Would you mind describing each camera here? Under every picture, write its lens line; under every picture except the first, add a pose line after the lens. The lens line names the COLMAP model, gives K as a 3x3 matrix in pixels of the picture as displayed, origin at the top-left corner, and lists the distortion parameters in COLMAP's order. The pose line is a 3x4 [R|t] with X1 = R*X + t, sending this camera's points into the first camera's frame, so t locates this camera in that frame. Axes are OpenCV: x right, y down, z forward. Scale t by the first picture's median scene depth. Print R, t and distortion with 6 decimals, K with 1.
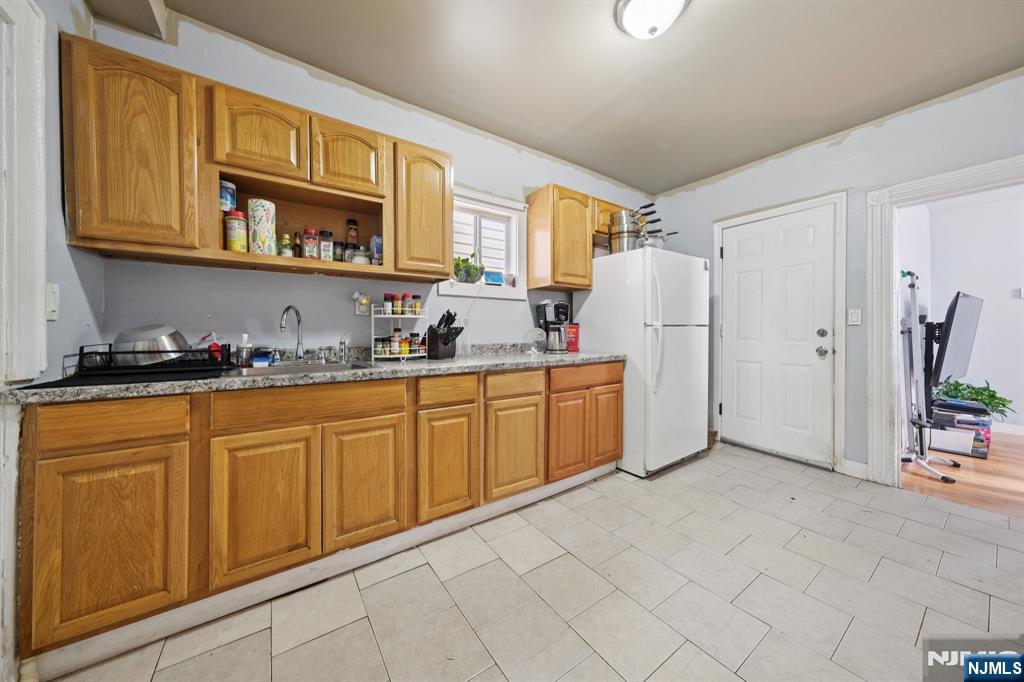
lens RADIAL K [[347.8, 0, 508.0], [0, 347.8, 335.7], [0, 0, 1]] dist [-0.002761, 0.000139]
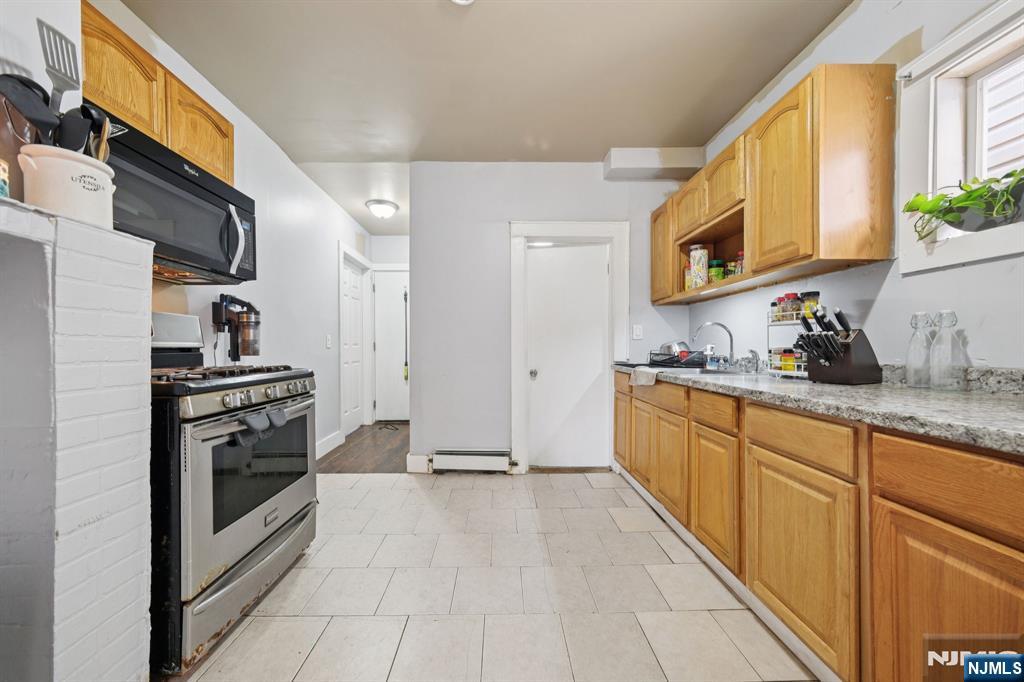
lens RADIAL K [[347.8, 0, 505.1], [0, 347.8, 346.2], [0, 0, 1]] dist [-0.002761, 0.000139]
pose [[-0.549798, 0.005370, -0.835281, 0.746522], [-0.000651, 0.999976, 0.006858, -0.006703], [0.835298, 0.004314, -0.549781, 0.930210]]
